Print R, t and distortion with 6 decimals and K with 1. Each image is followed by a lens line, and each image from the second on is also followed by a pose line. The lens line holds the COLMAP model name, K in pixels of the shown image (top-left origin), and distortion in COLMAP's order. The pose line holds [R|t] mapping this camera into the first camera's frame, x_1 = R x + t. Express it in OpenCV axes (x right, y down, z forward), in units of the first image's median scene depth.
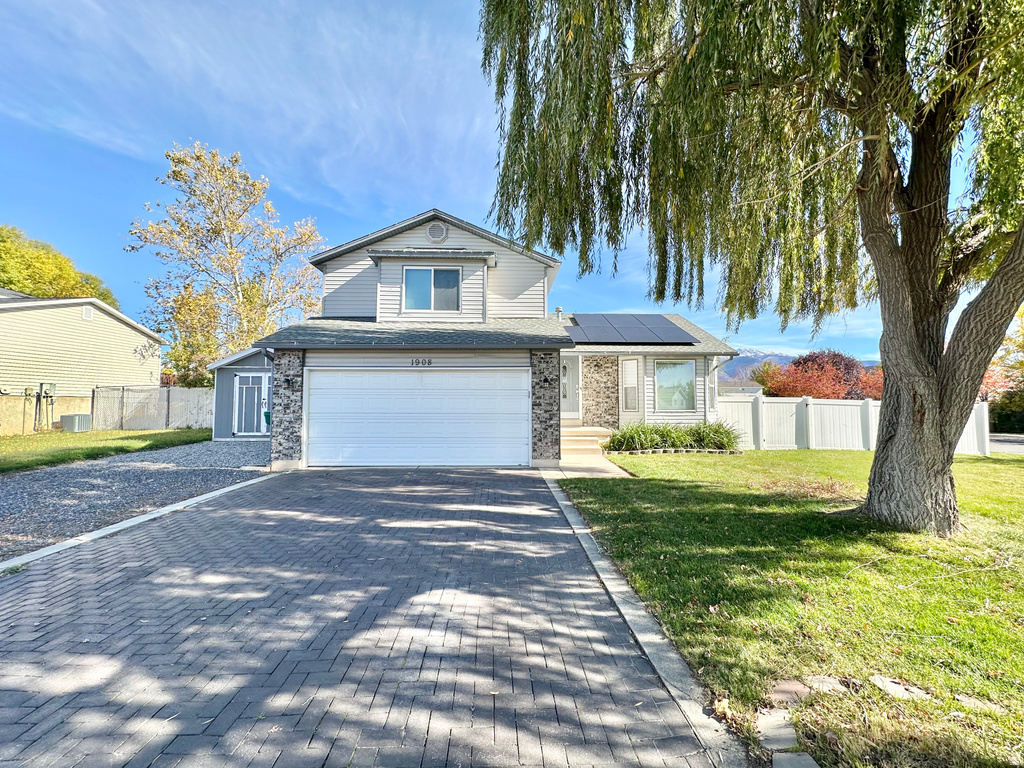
lens RADIAL K [[409.1, 0, 509.9], [0, 409.1, 383.7], [0, 0, 1]] dist [-0.002227, 0.000371]
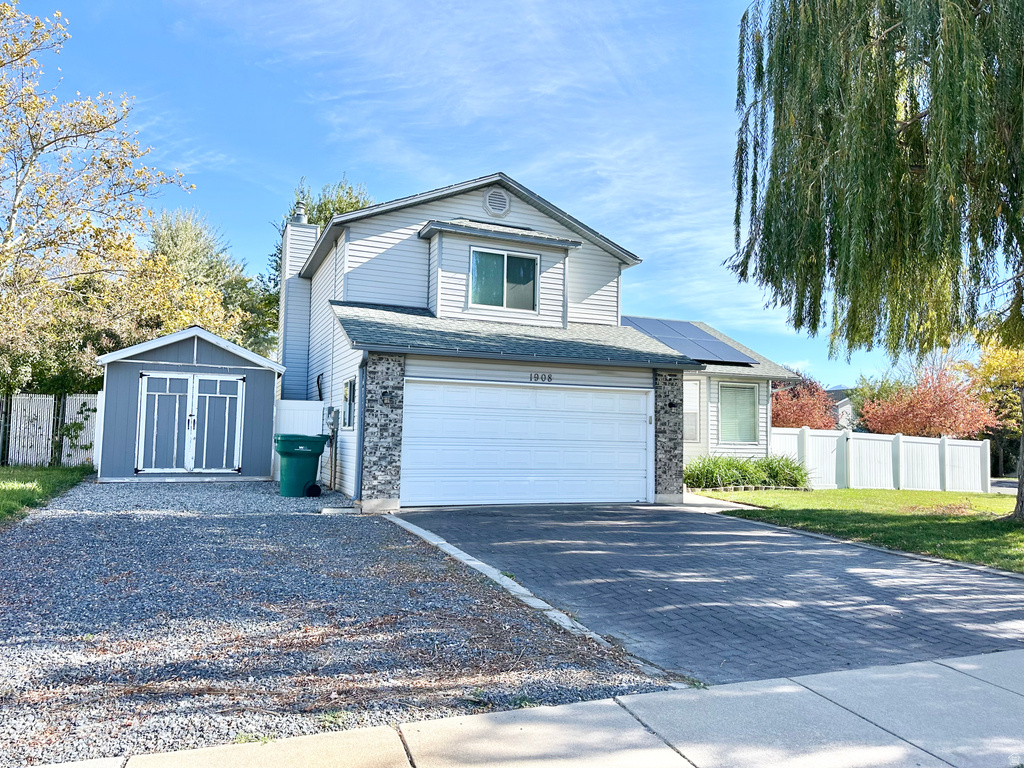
lens RADIAL K [[744.0, 0, 512.0], [0, 744.0, 384.0], [0, 0, 1]] dist [0.075103, -0.088663]
pose [[0.928418, 0.043945, 0.368930, -0.689014], [-0.037557, 0.998995, -0.024484, -0.000687], [-0.369635, 0.008875, 0.929135, -0.313631]]
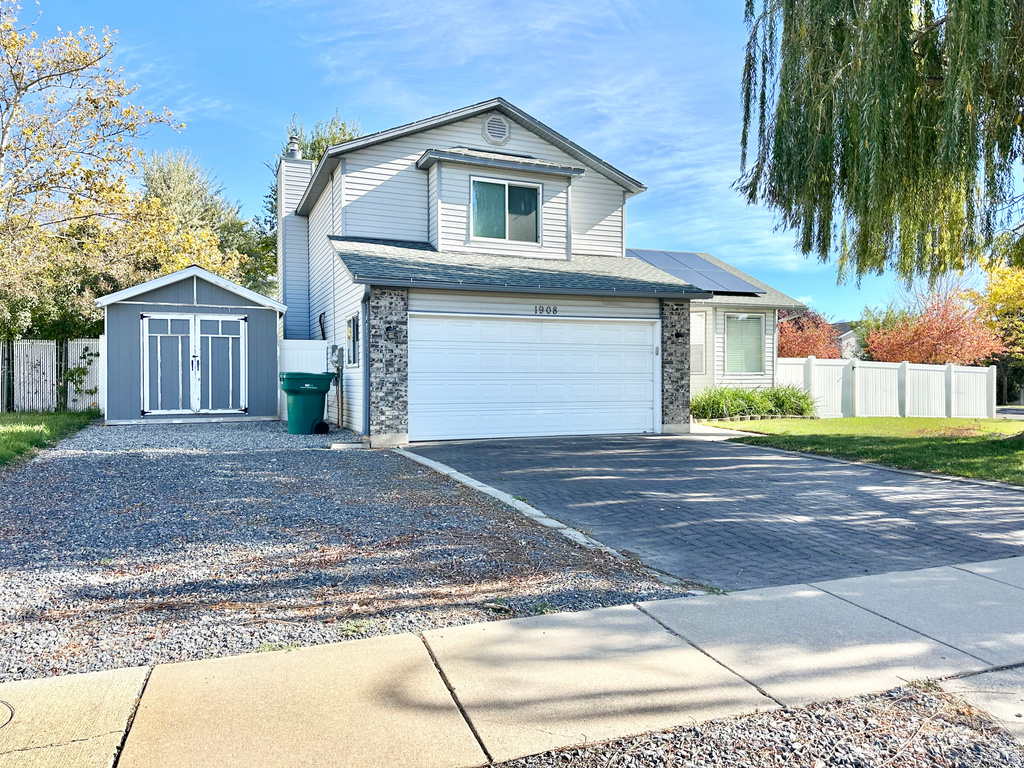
lens RADIAL K [[744.0, 0, 512.0], [0, 744.0, 384.0], [0, 0, 1]] dist [0.075103, -0.088663]
pose [[0.929840, -0.006038, 0.367914, -0.690403], [-0.013914, 0.998573, 0.051553, 0.016360], [-0.367701, -0.053055, 0.928429, -0.302017]]
